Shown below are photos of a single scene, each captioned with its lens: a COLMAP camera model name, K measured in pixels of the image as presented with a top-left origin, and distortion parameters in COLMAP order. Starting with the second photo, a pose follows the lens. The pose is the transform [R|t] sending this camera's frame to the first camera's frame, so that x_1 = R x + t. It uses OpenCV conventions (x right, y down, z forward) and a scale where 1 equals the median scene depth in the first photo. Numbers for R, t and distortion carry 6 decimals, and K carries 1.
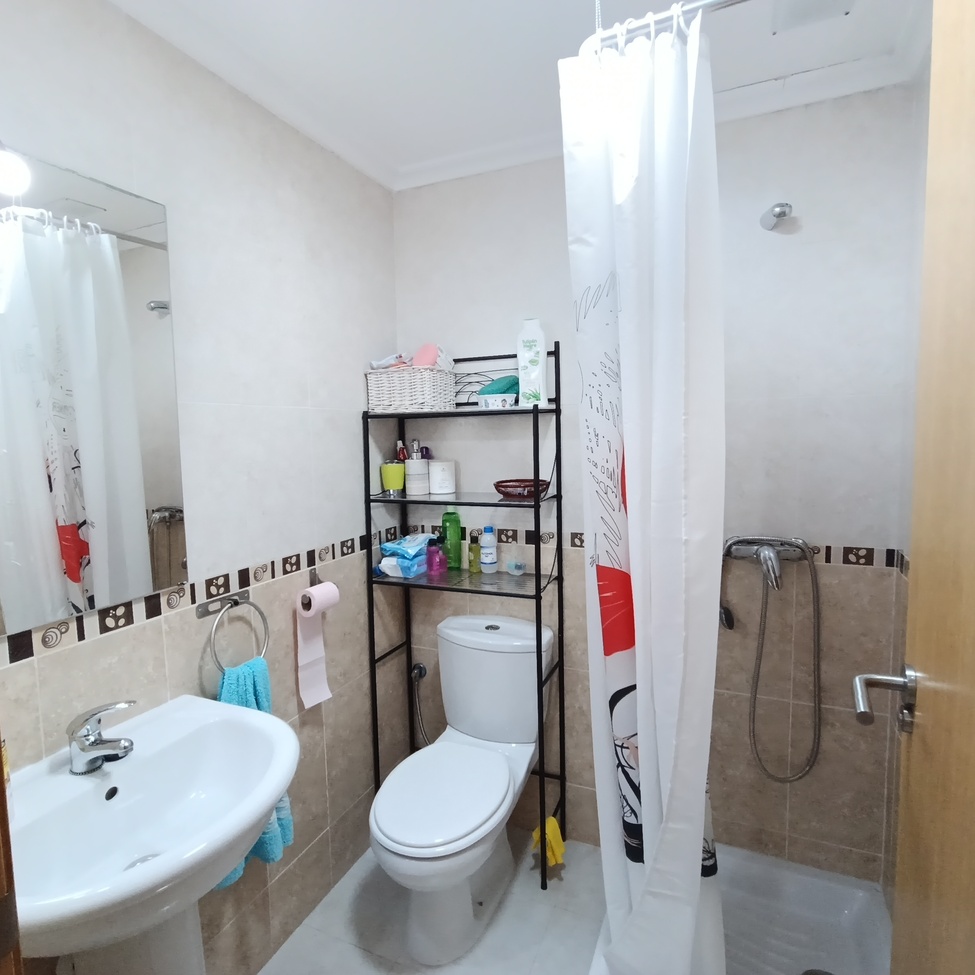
lens RADIAL K [[593.2, 0, 478.6], [0, 593.2, 483.7], [0, 0, 1]] dist [-0.037591, 0.023130]
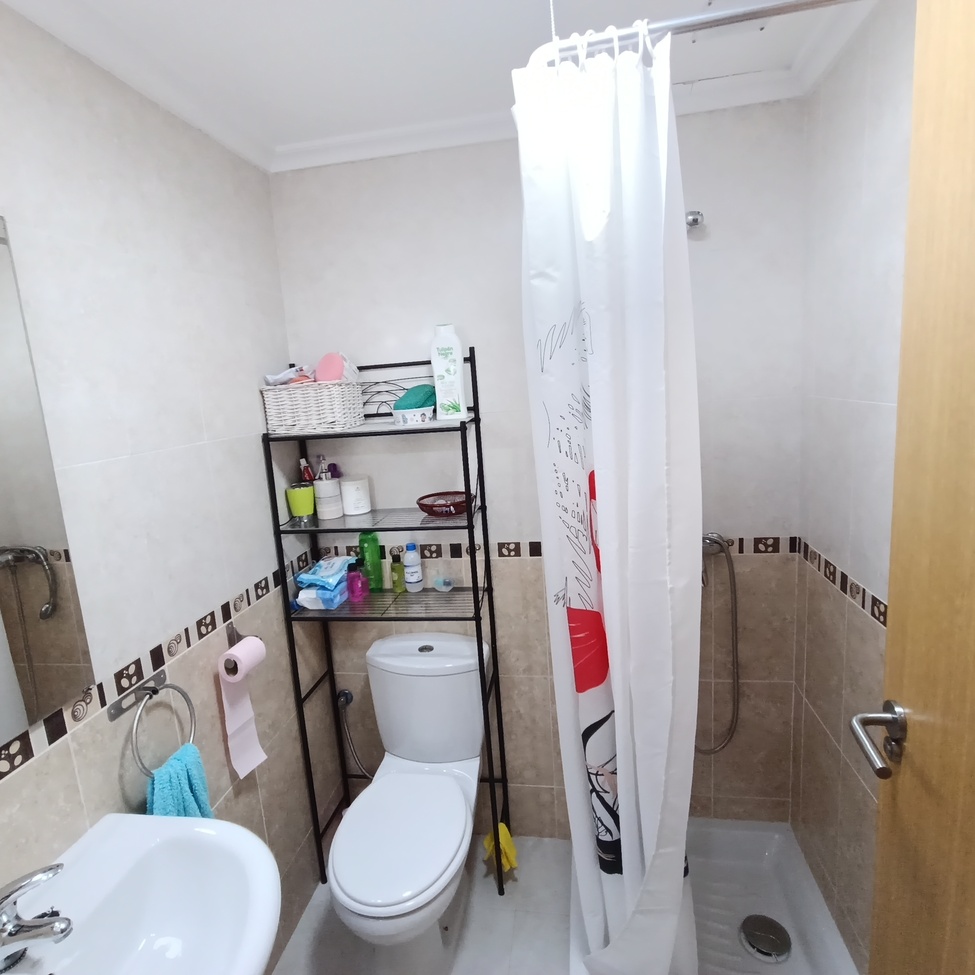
lens RADIAL K [[593.2, 0, 478.6], [0, 593.2, 483.7], [0, 0, 1]] dist [-0.037591, 0.023130]
pose [[0.968300, -0.087950, 0.233796, -0.113951], [0.070539, 0.994147, 0.081832, -0.115802], [-0.239625, -0.062746, 0.968836, 0.076142]]
